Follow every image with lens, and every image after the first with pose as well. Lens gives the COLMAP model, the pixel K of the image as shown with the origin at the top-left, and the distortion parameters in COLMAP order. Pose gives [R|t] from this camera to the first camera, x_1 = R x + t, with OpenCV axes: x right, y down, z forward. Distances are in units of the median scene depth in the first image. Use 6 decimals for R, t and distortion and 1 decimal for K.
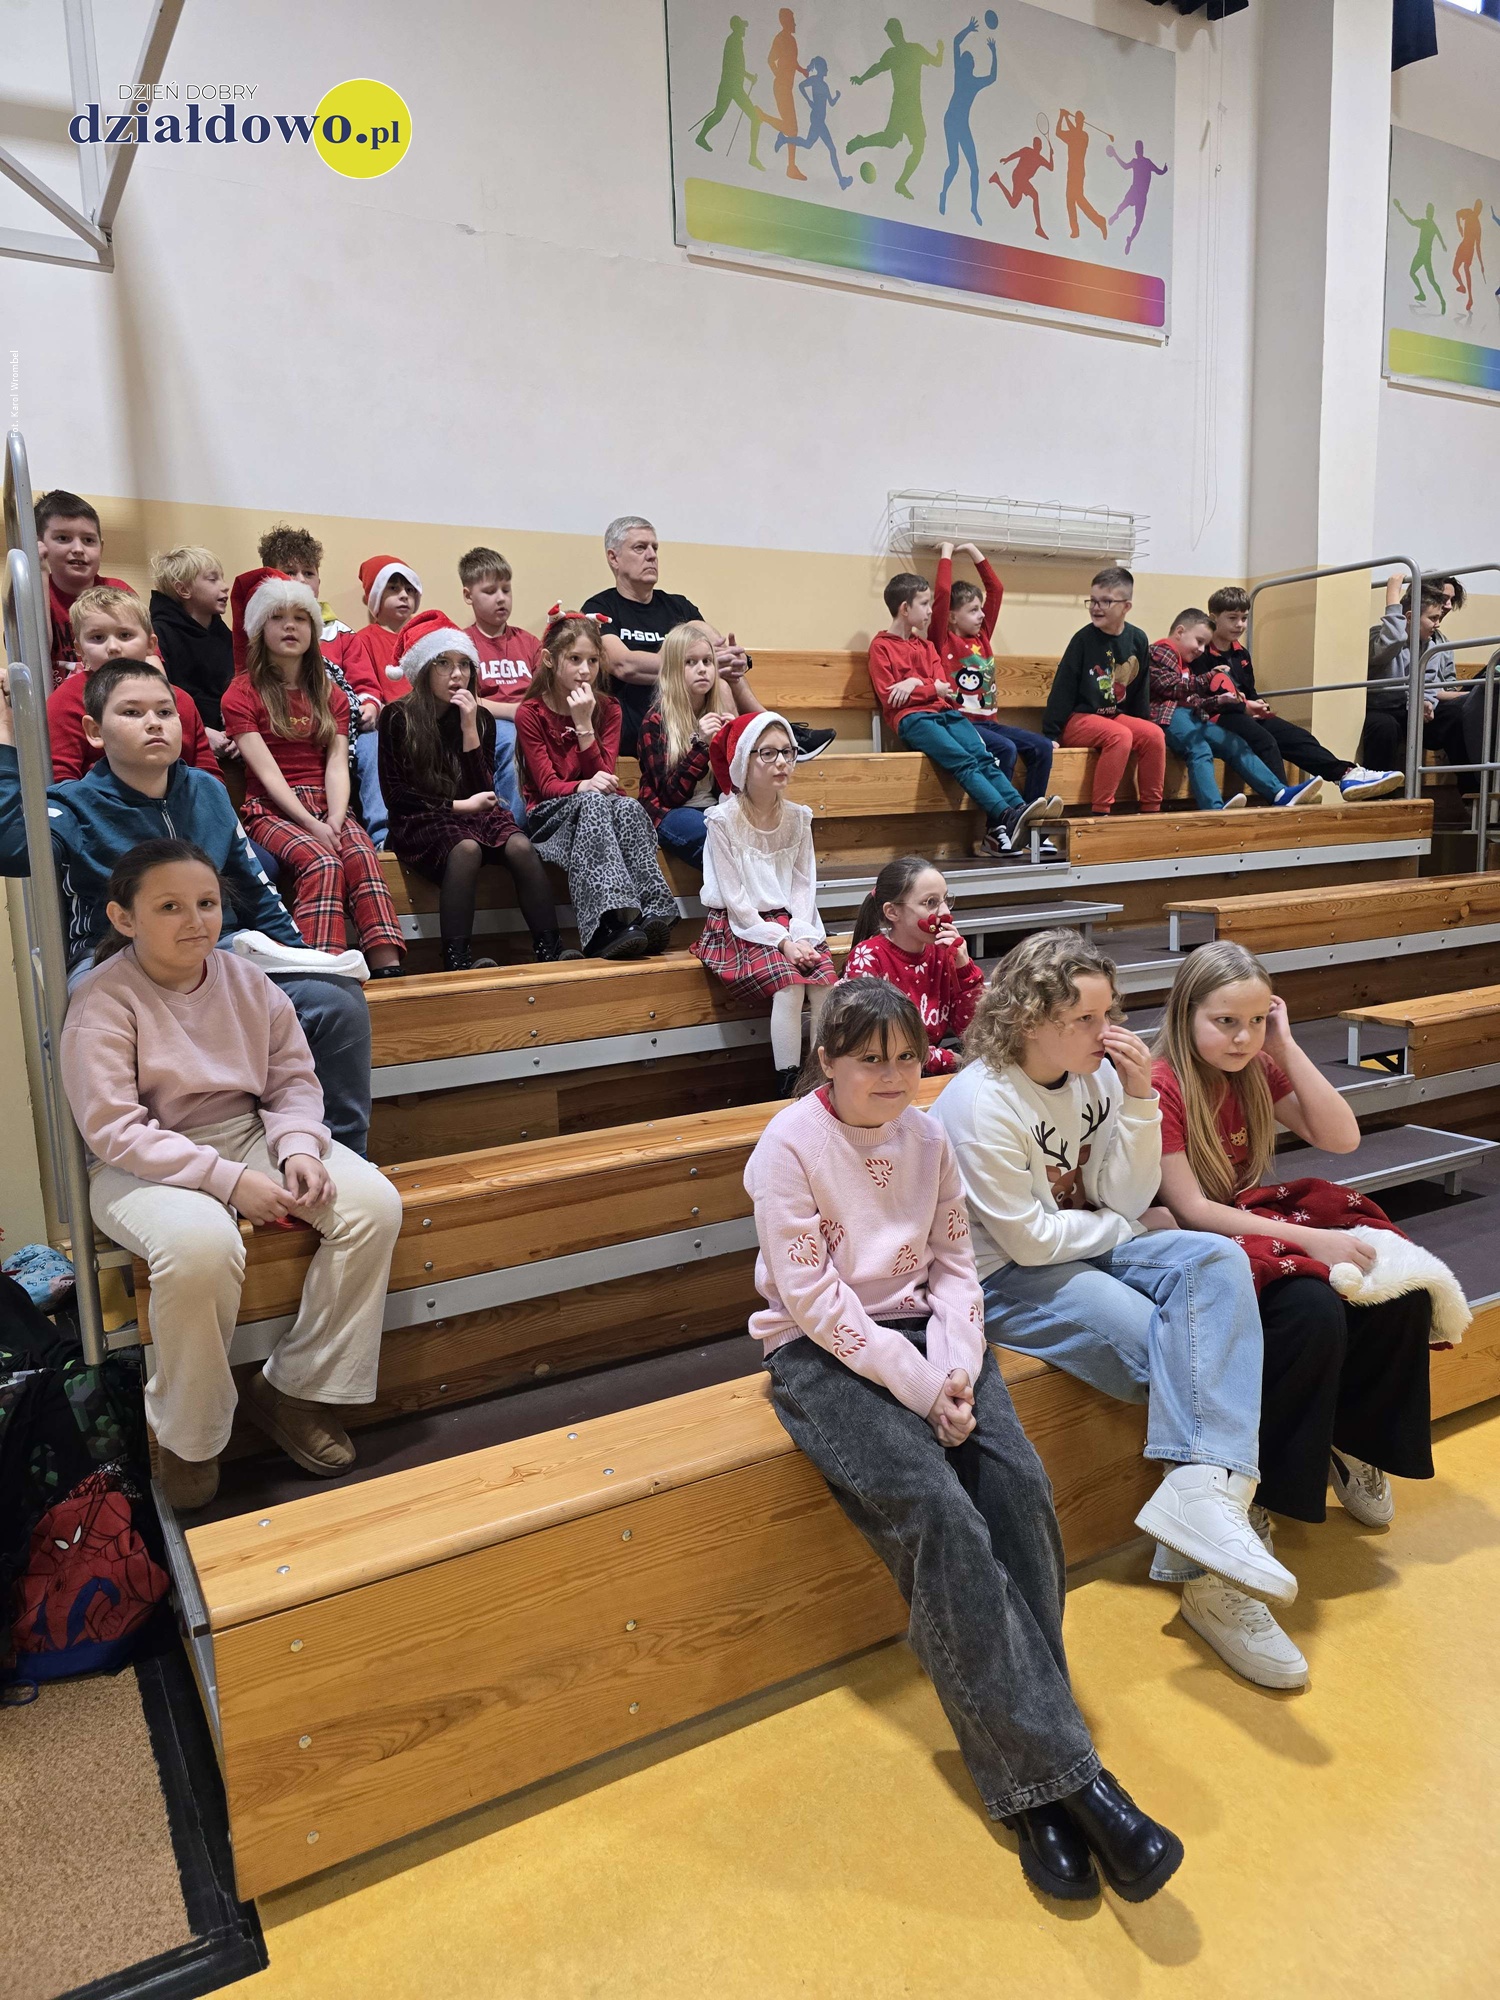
lens RADIAL K [[1360.0, 0, 754.5], [0, 1360.0, 1009.2], [0, 0, 1]] dist [0.045244, -0.039477]
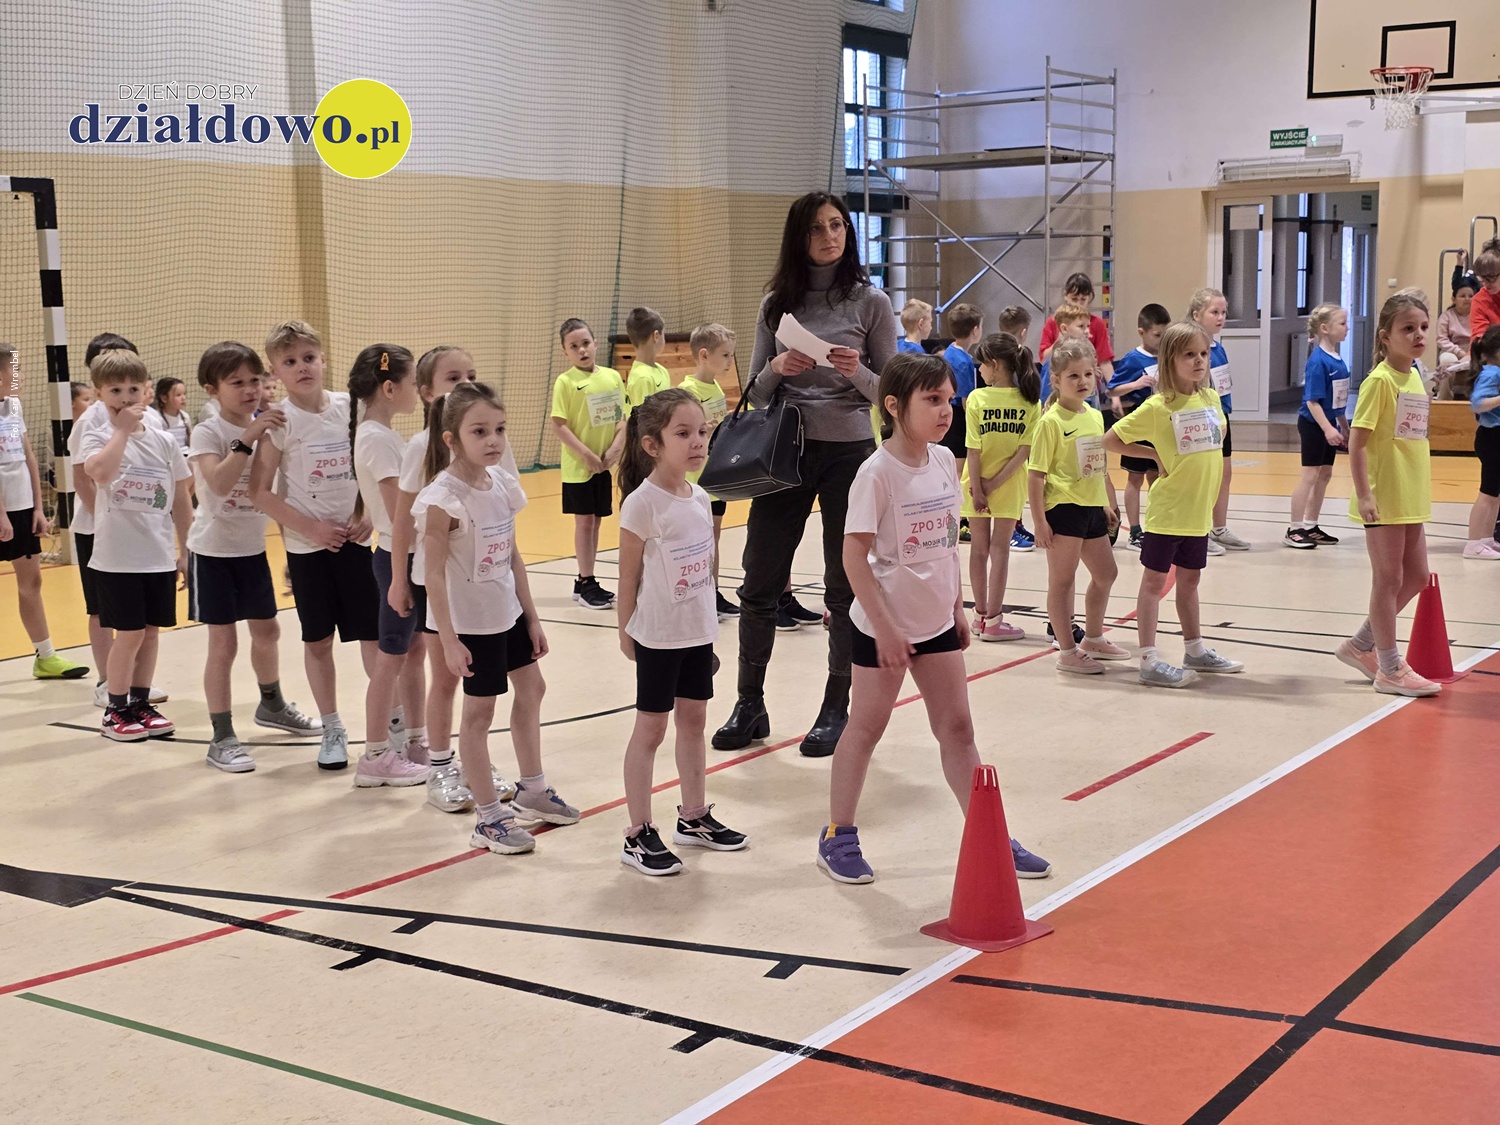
lens RADIAL K [[1999.4, 0, 750.0], [0, 1999.4, 562.5], [0, 0, 1]] dist [0.179985, -0.579225]
pose [[0.428198, 0.146576, -0.891718, 2.037374], [-0.128697, 0.986591, 0.100371, 0.182754], [0.894474, 0.071783, 0.441321, -1.772559]]
